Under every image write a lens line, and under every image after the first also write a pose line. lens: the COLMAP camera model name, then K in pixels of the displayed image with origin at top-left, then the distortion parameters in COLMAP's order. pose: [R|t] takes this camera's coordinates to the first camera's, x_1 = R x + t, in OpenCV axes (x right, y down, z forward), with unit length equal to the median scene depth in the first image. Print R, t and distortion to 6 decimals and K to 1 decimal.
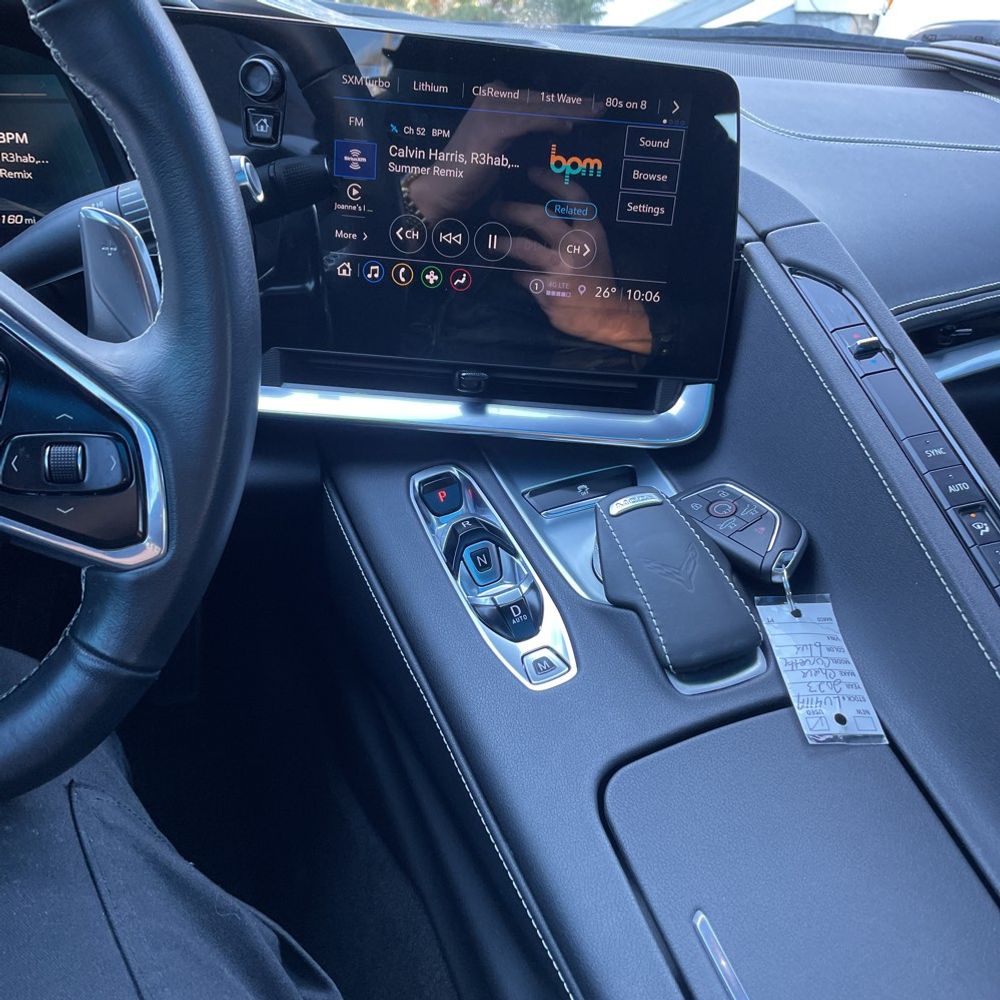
lens RADIAL K [[1014.1, 0, 493.7], [0, 1014.1, 499.0], [0, 0, 1]] dist [0.082542, -0.114002]
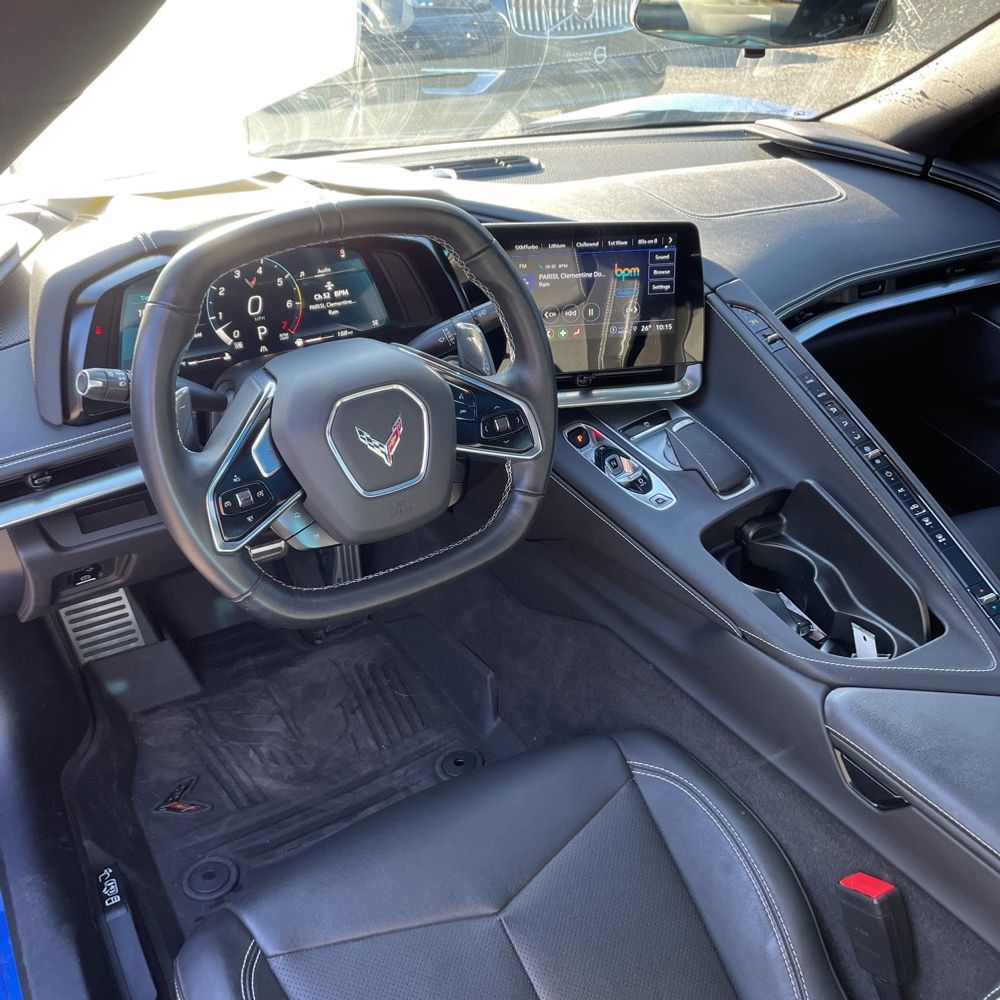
lens RADIAL K [[966.6, 0, 500.0], [0, 966.6, 500.0], [0, 0, 1]] dist [0.074988, -0.007143]
pose [[0.978761, -0.166362, 0.119797, -0.497247], [0.161817, 0.985711, 0.046787, 0.002401], [-0.125869, -0.026408, 0.991695, -0.975403]]
